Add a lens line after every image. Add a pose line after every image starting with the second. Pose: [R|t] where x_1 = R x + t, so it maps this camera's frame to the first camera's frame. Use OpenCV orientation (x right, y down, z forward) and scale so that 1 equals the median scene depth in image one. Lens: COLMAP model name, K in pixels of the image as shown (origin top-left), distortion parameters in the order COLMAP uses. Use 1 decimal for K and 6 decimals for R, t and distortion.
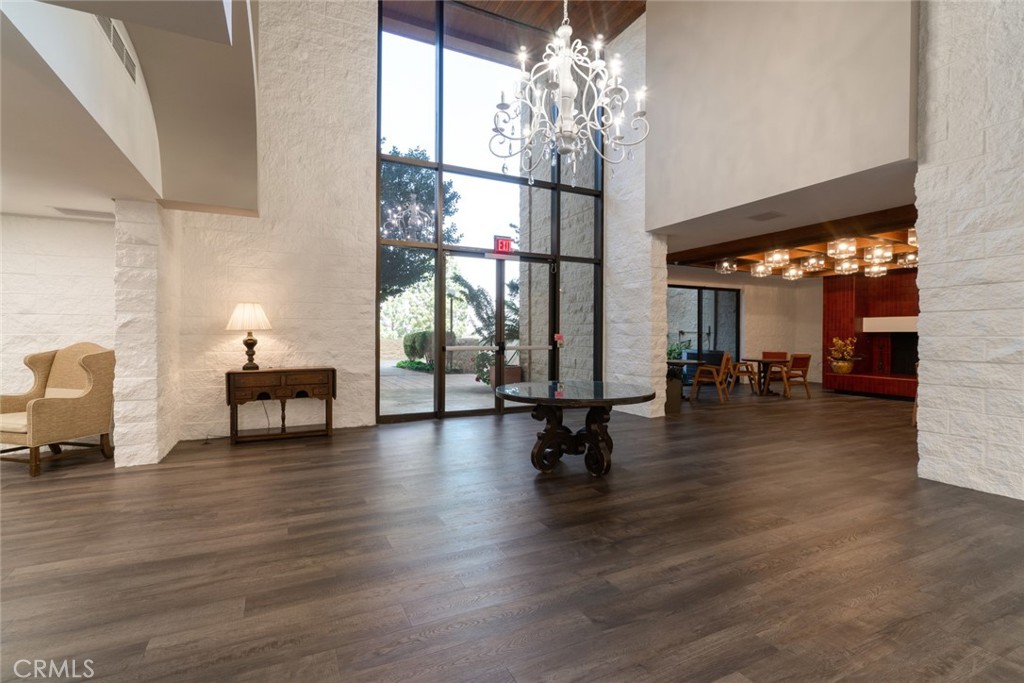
lens RADIAL K [[451.6, 0, 512.0], [0, 451.6, 341.5], [0, 0, 1]] dist [-0.001188, -0.000063]
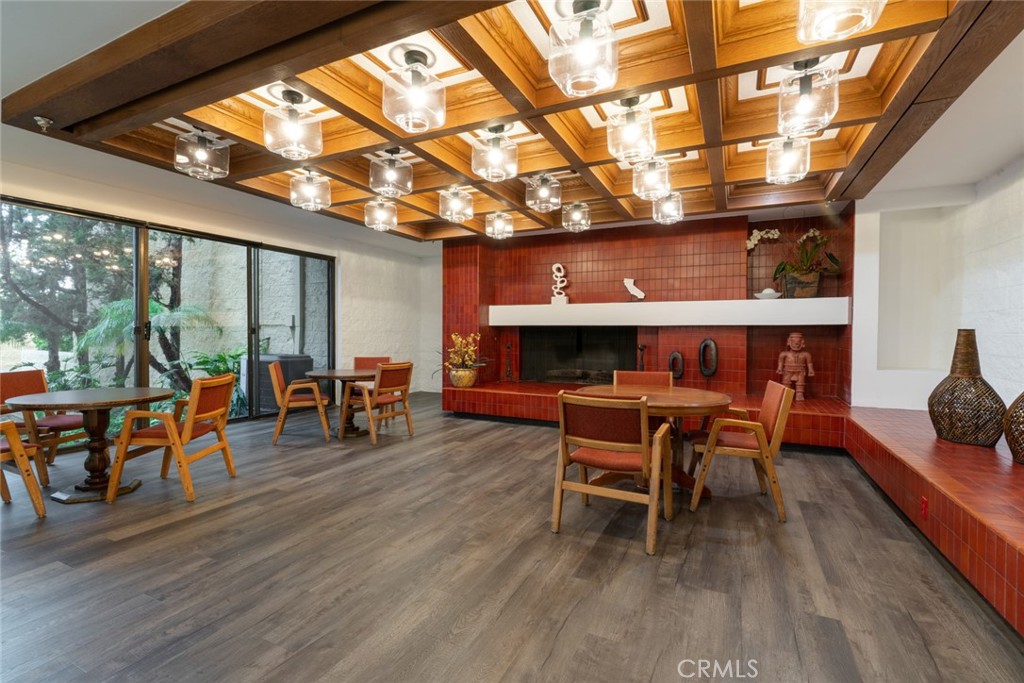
lens RADIAL K [[451.6, 0, 512.0], [0, 451.6, 341.5], [0, 0, 1]] dist [-0.001188, -0.000063]
pose [[0.784027, -0.009387, 0.620655, 0.365053], [0.007023, 0.999956, 0.006252, -0.000078], [-0.620687, -0.000543, 0.784059, 0.420789]]
